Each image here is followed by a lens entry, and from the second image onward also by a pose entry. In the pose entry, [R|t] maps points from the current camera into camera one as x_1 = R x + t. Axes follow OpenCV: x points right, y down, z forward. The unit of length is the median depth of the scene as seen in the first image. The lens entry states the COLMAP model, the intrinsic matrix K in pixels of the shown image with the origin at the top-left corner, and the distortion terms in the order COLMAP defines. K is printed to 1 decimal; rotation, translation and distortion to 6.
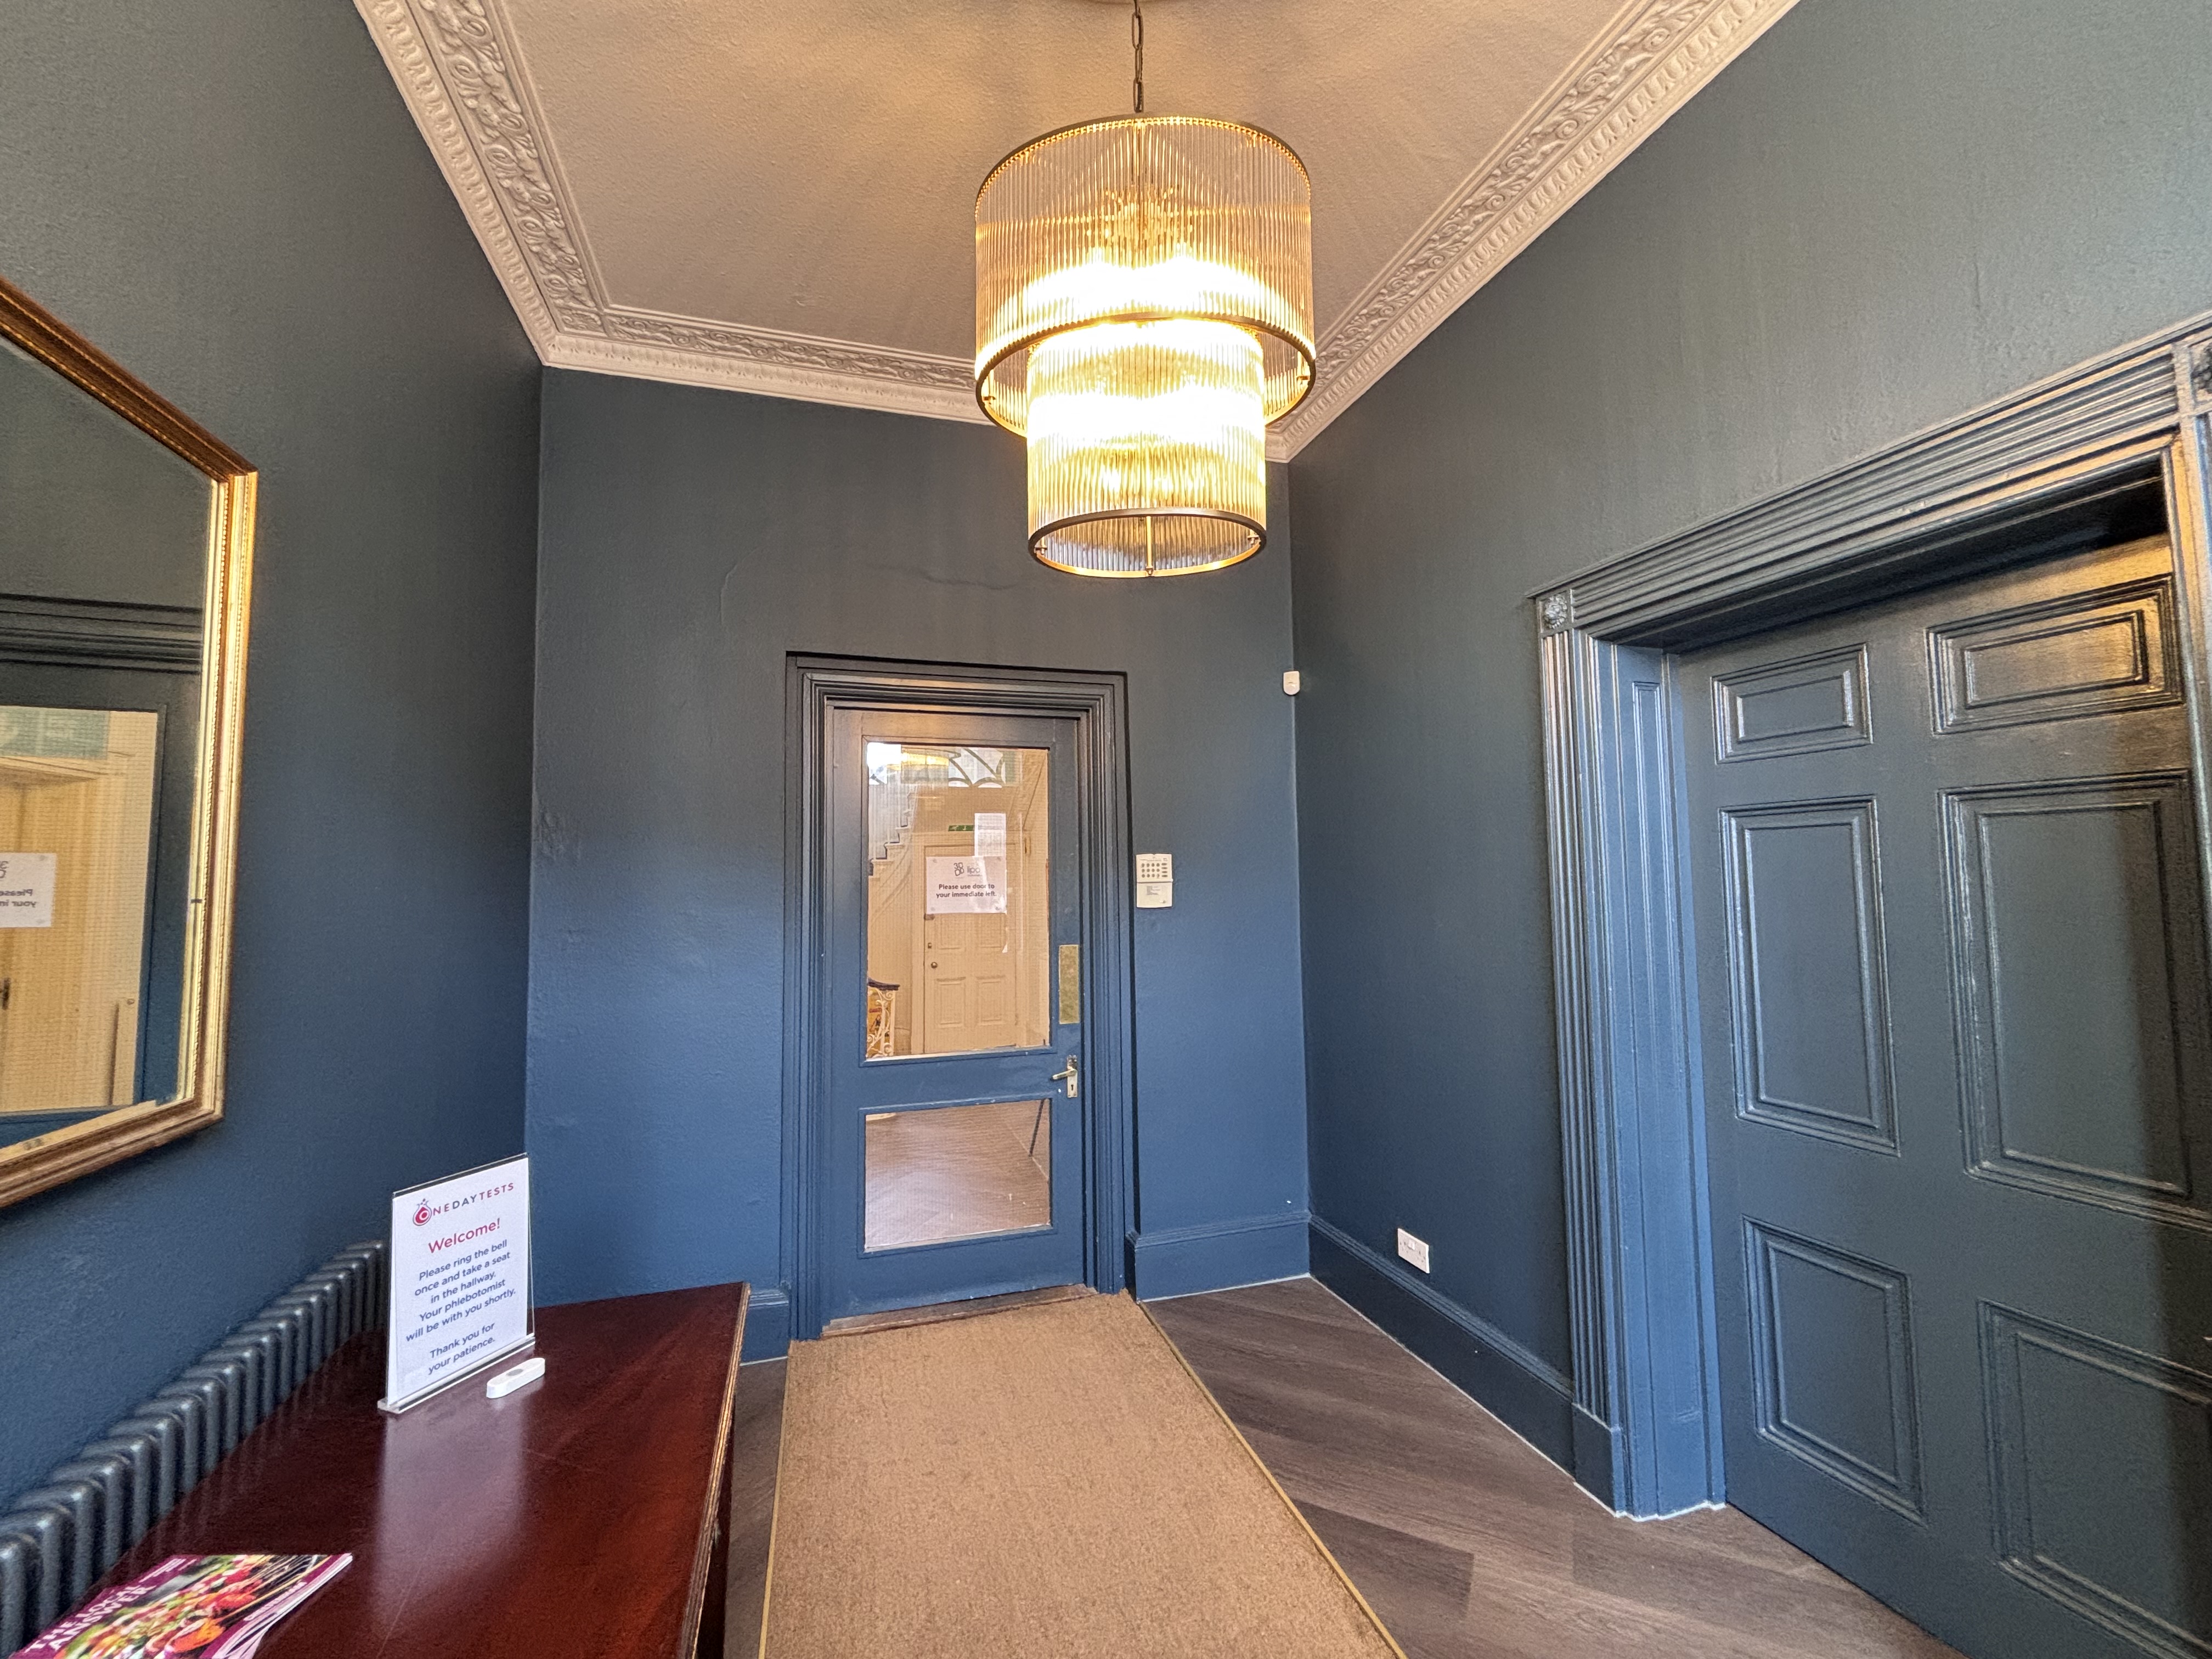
lens RADIAL K [[893.2, 0, 1098.0], [0, 893.2, 826.9], [0, 0, 1]] dist [0.001590, 0.000733]
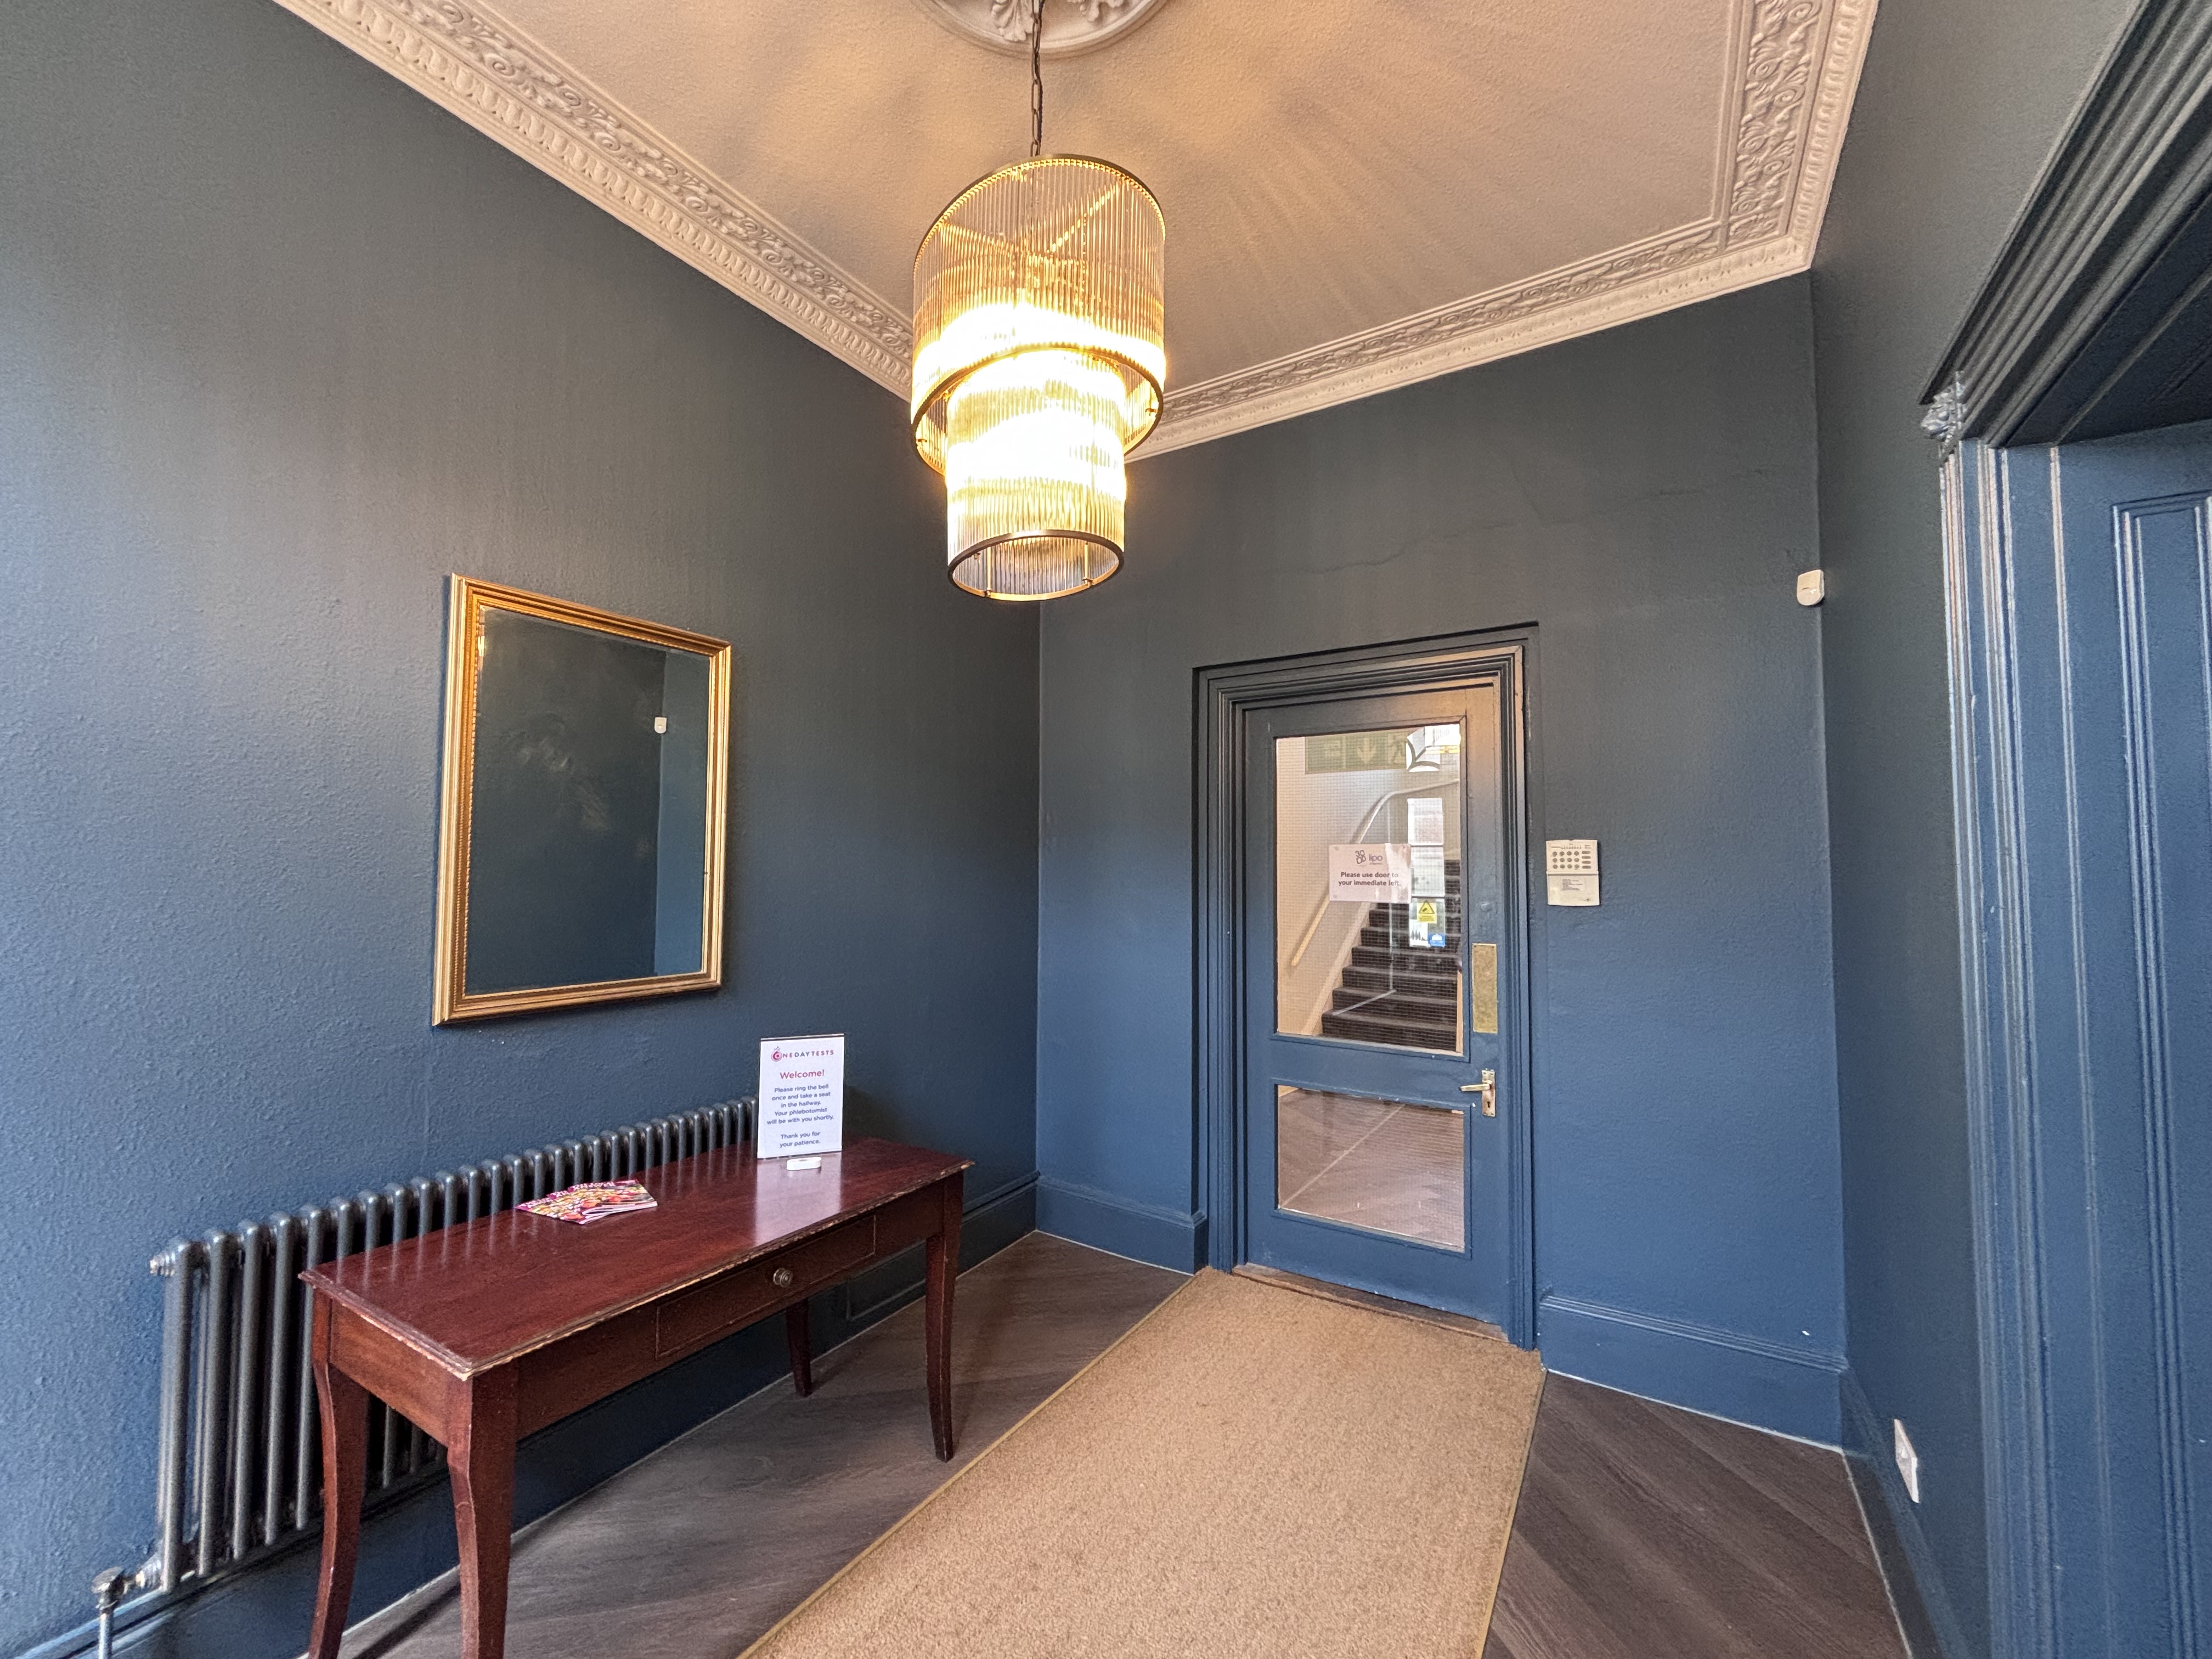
lens RADIAL K [[893.2, 0, 1102.4], [0, 893.2, 828.7], [0, 0, 1]] dist [0.001590, 0.000733]
pose [[0.657138, -0.018387, -0.753546, 0.484779], [0.034171, 0.999401, 0.005412, 0.001667], [0.752995, -0.029306, 0.657373, 0.169473]]
